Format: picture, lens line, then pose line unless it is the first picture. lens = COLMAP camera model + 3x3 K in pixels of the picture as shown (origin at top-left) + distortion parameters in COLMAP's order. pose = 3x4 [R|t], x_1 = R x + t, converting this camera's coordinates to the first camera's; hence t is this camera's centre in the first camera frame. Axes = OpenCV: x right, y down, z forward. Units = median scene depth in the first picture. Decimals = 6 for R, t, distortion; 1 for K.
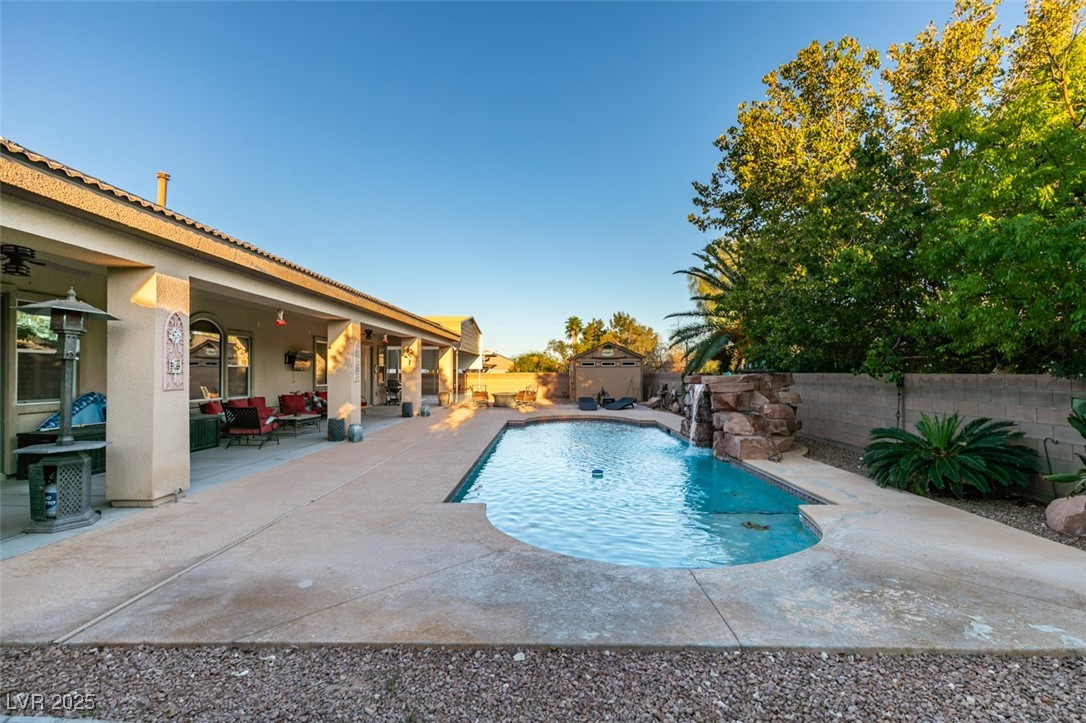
lens RADIAL K [[485.1, 0, 541.4], [0, 485.1, 365.2], [0, 0, 1]] dist [0.005225, -0.000006]
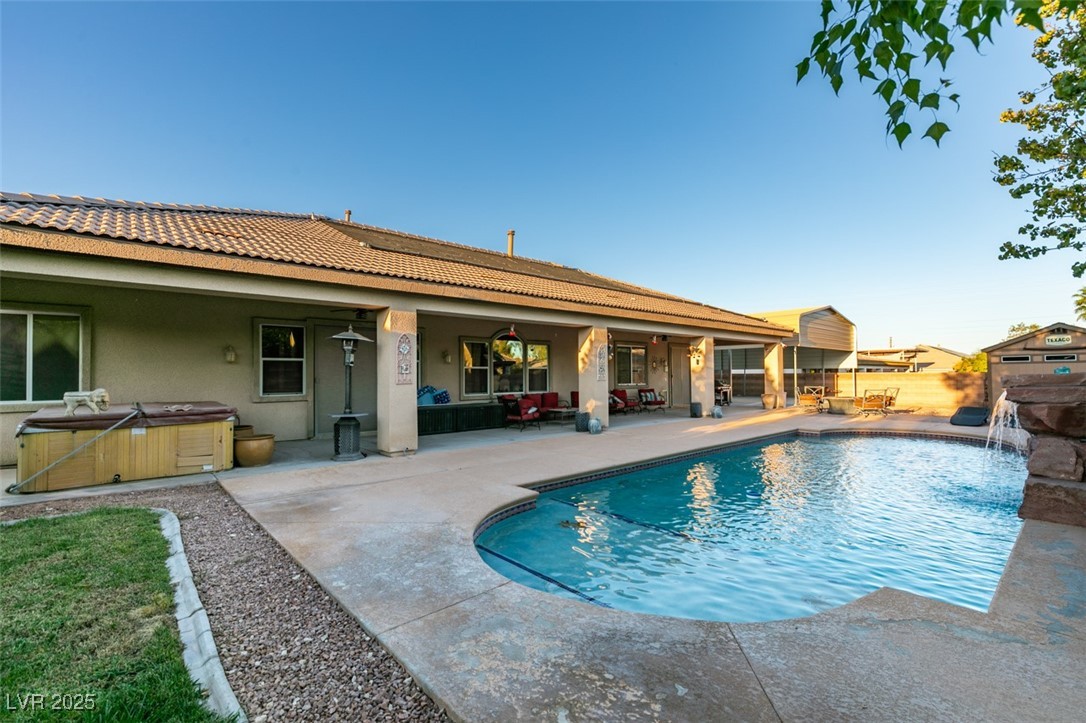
lens RADIAL K [[485.1, 0, 542.7], [0, 485.1, 364.0], [0, 0, 1]] dist [0.005225, -0.000006]
pose [[0.677938, -0.019088, -0.734871, 0.357946], [0.015808, 0.999810, -0.011386, 0.006323], [0.734949, -0.003898, 0.678111, 0.144684]]
